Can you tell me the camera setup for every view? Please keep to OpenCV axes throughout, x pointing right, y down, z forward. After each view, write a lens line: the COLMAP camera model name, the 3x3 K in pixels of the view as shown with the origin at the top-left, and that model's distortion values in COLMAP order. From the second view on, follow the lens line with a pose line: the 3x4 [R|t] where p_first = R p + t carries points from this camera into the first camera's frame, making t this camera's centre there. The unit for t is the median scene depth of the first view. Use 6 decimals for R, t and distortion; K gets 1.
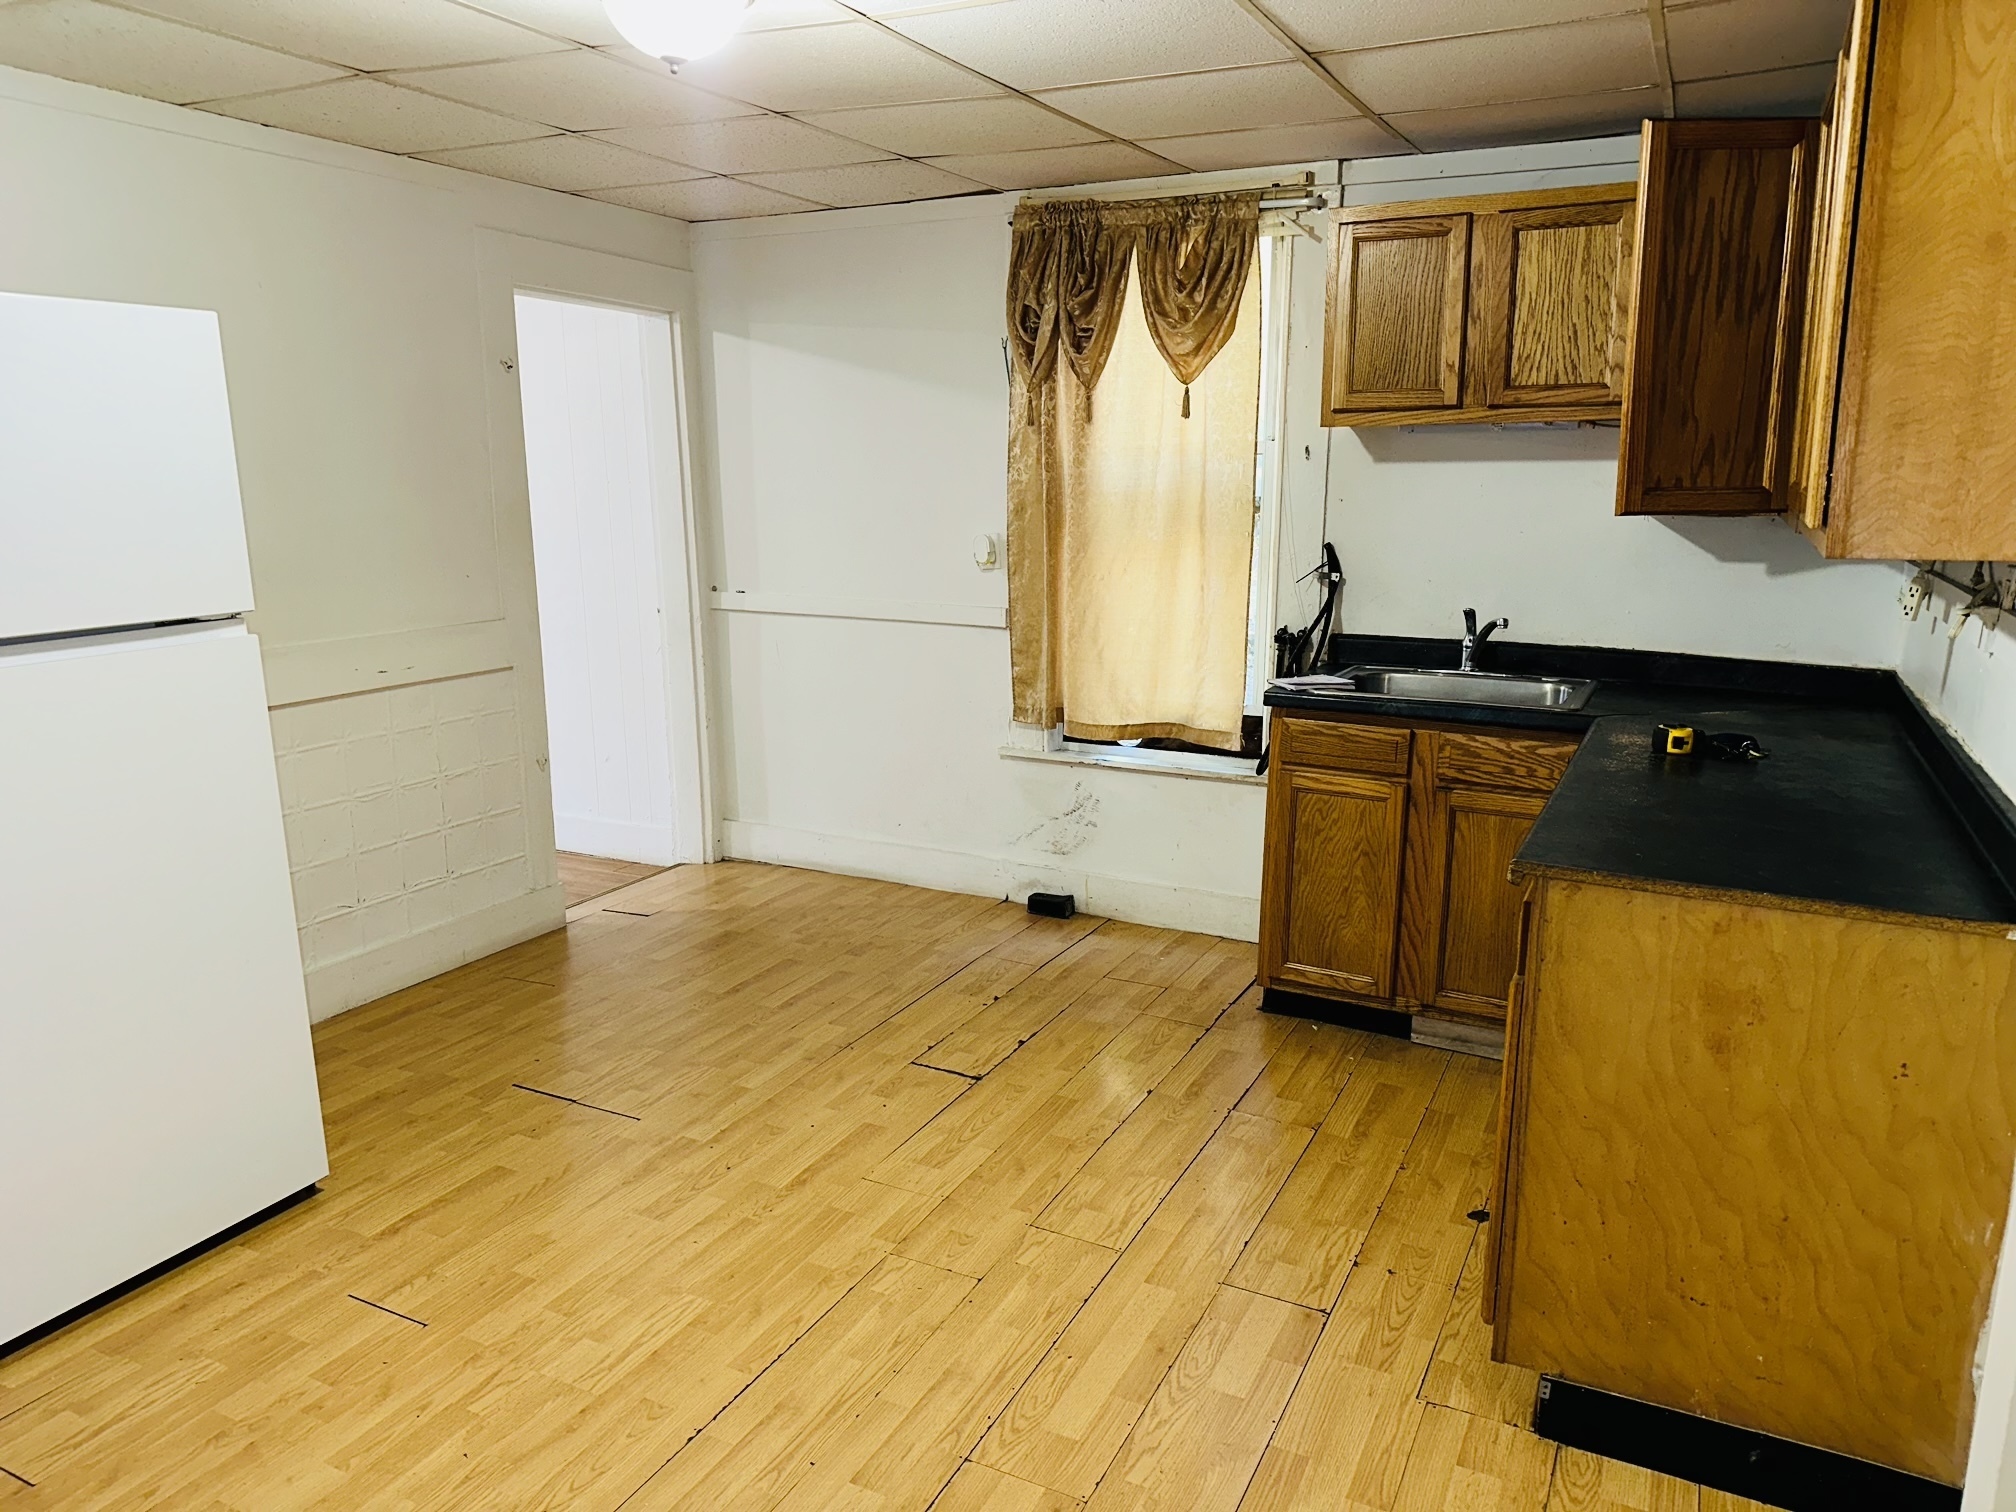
lens RADIAL K [[1401.6, 0, 1002.8], [0, 1401.6, 769.9], [0, 0, 1]] dist [0.148770, -0.263124]
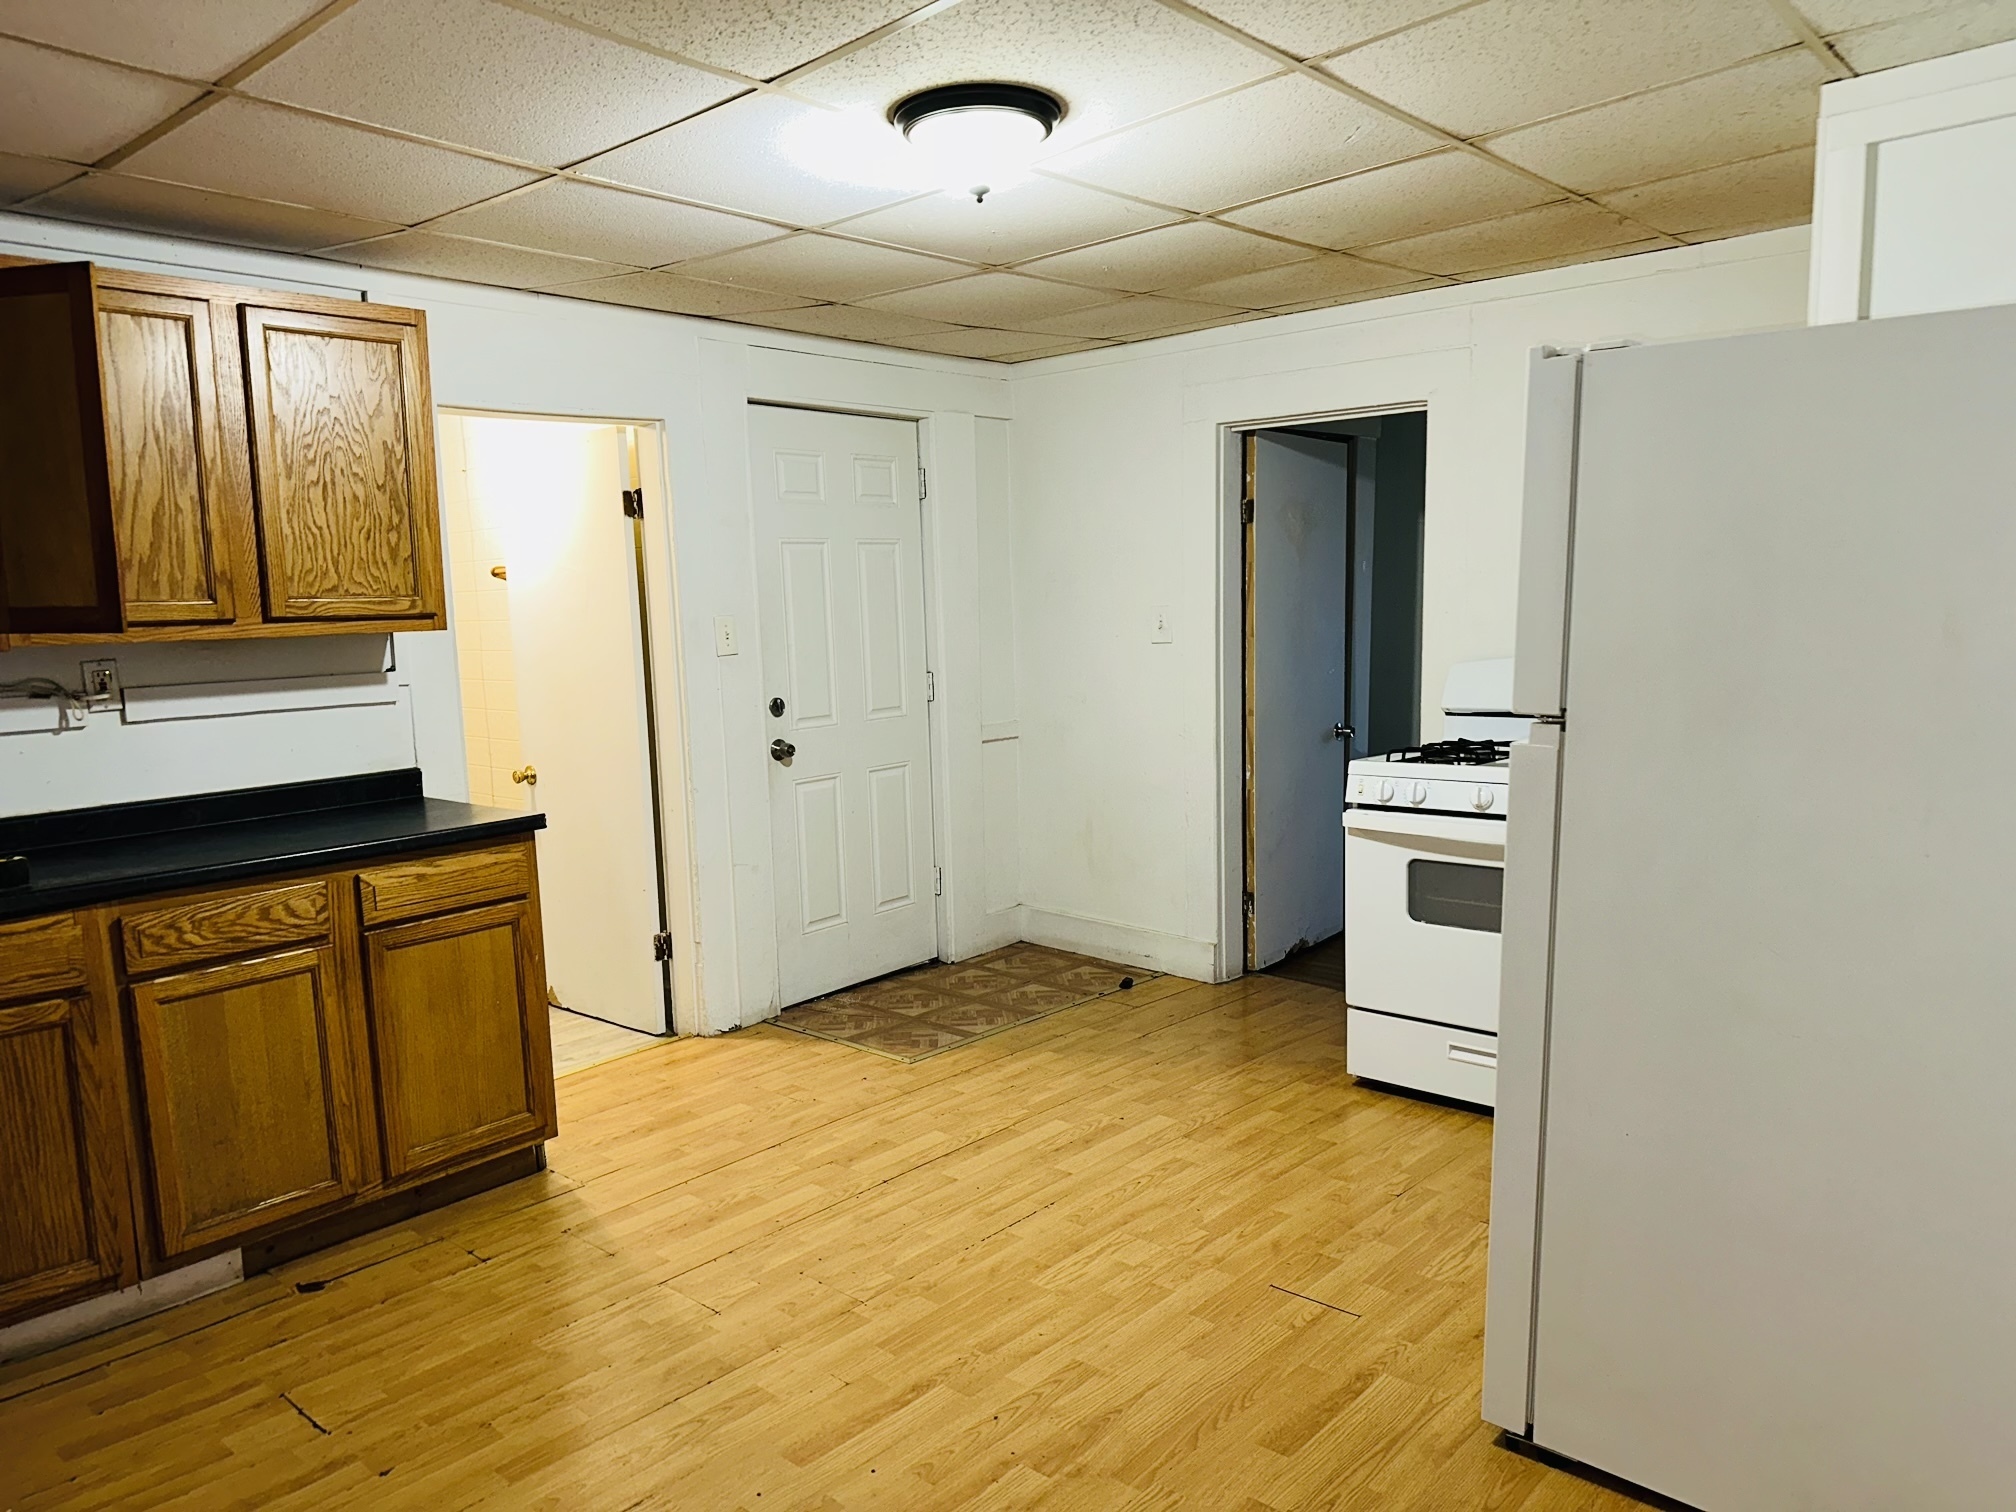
lens RADIAL K [[1401.6, 0, 1002.8], [0, 1401.6, 769.9], [0, 0, 1]] dist [0.148770, -0.263124]
pose [[-0.963594, -0.007287, 0.267271, -0.342216], [0.082269, 0.943051, 0.322316, -0.270852], [-0.254399, 0.332570, -0.908118, 1.344749]]
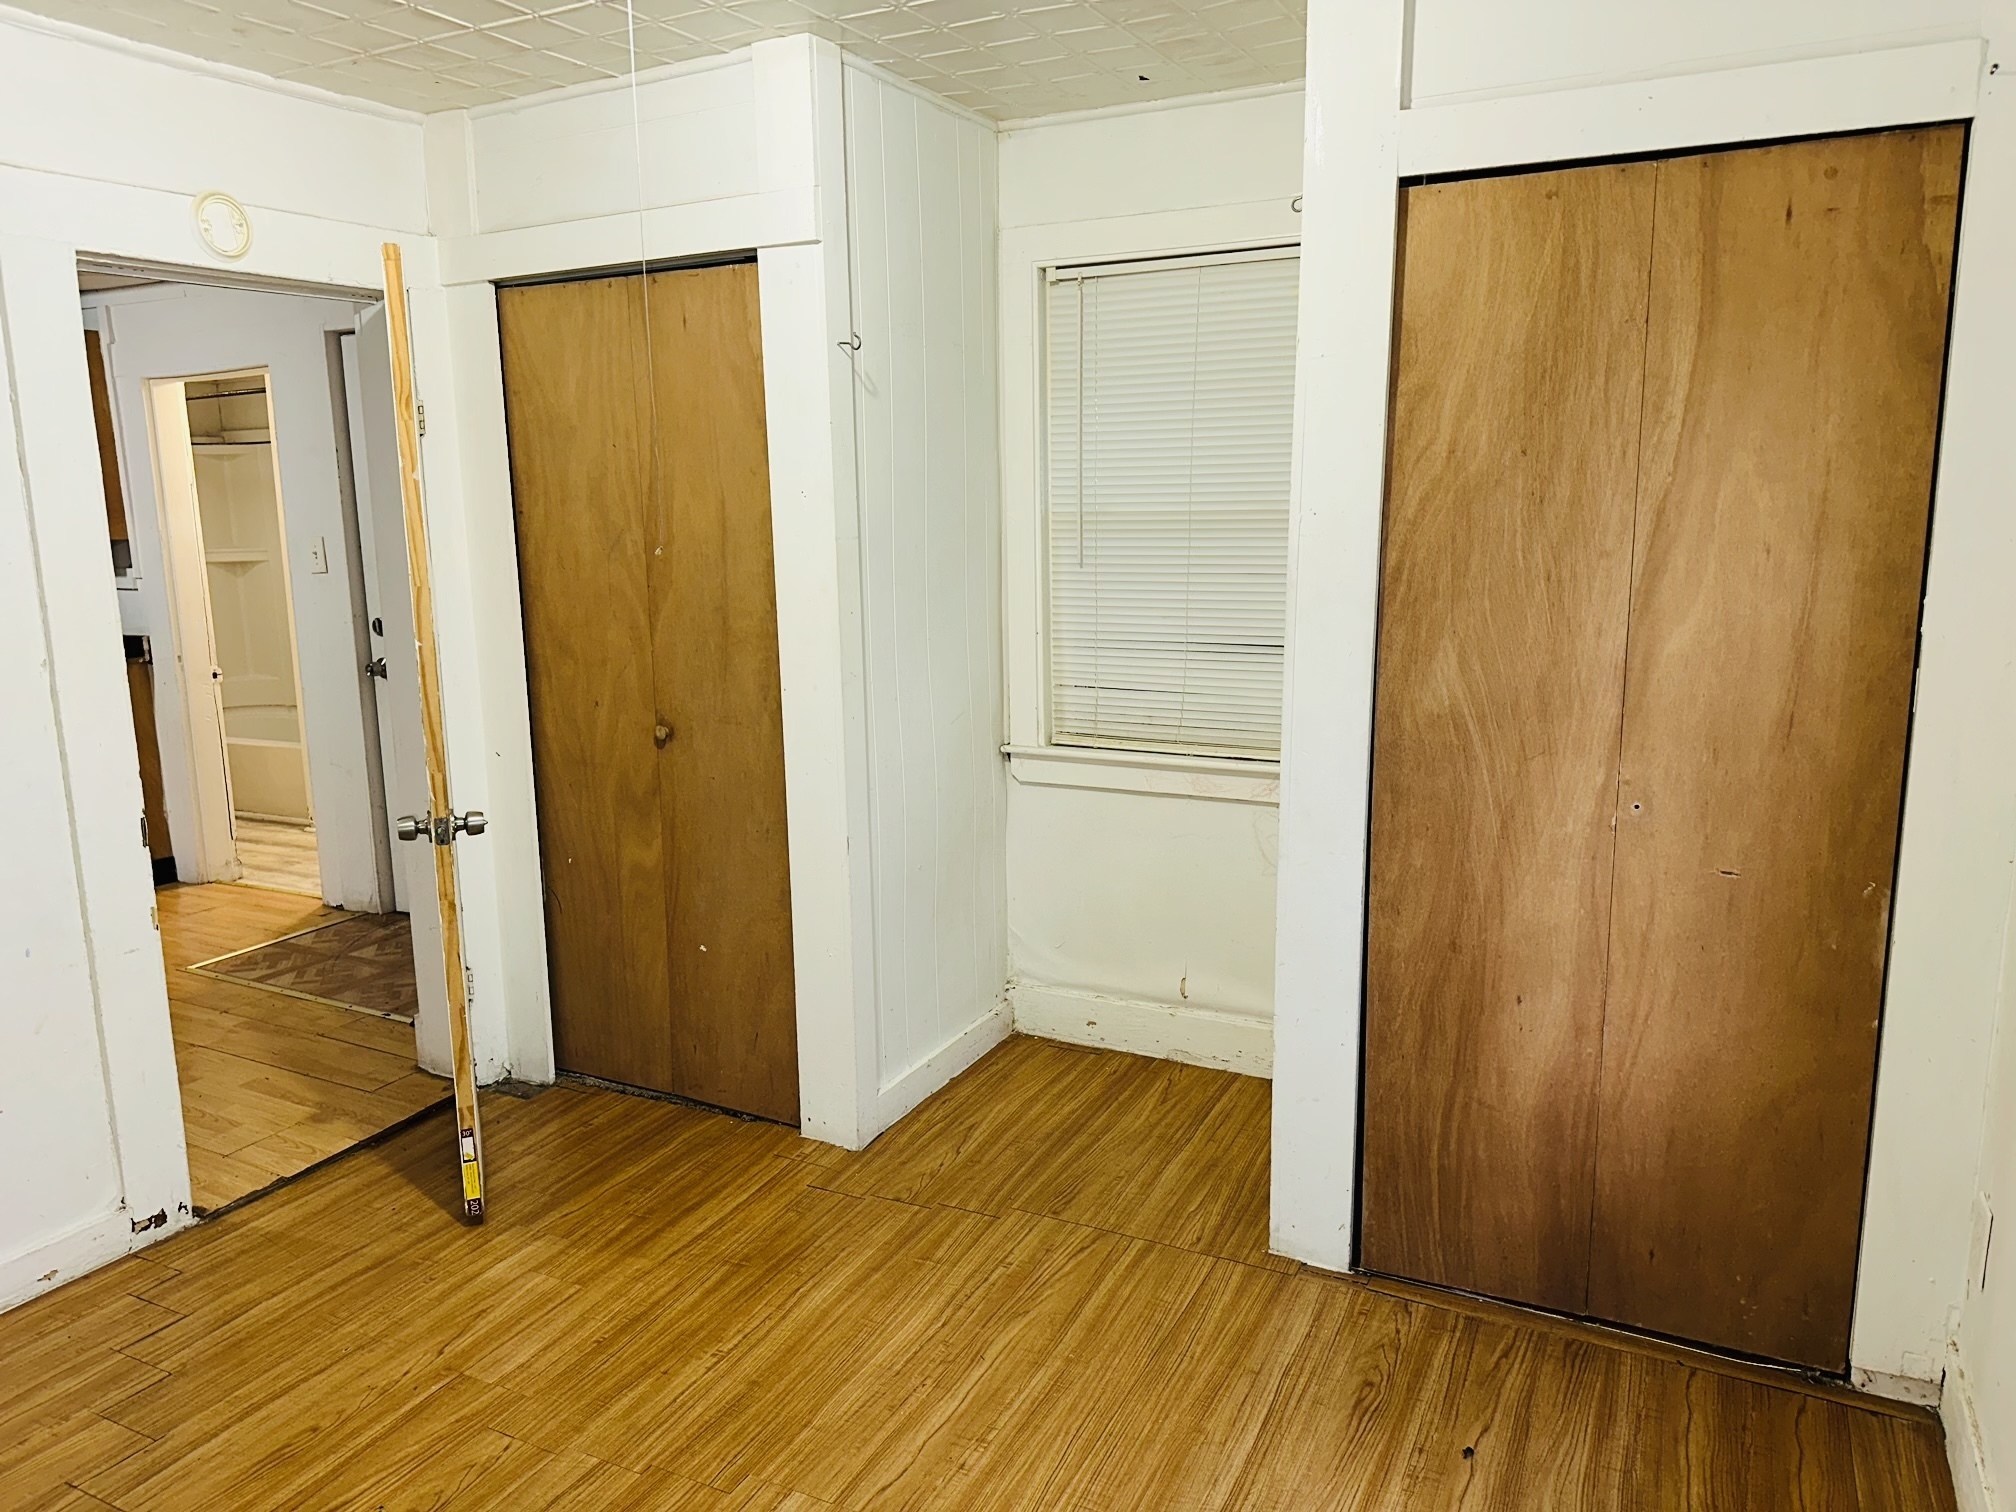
lens RADIAL K [[1401.6, 0, 1002.8], [0, 1401.6, 769.9], [0, 0, 1]] dist [0.148770, -0.263124]
pose [[-0.008553, -0.190504, 0.981649, -1.190258], [0.216547, 0.958037, 0.187809, 0.083392], [-0.976235, 0.214180, 0.033059, -0.435396]]
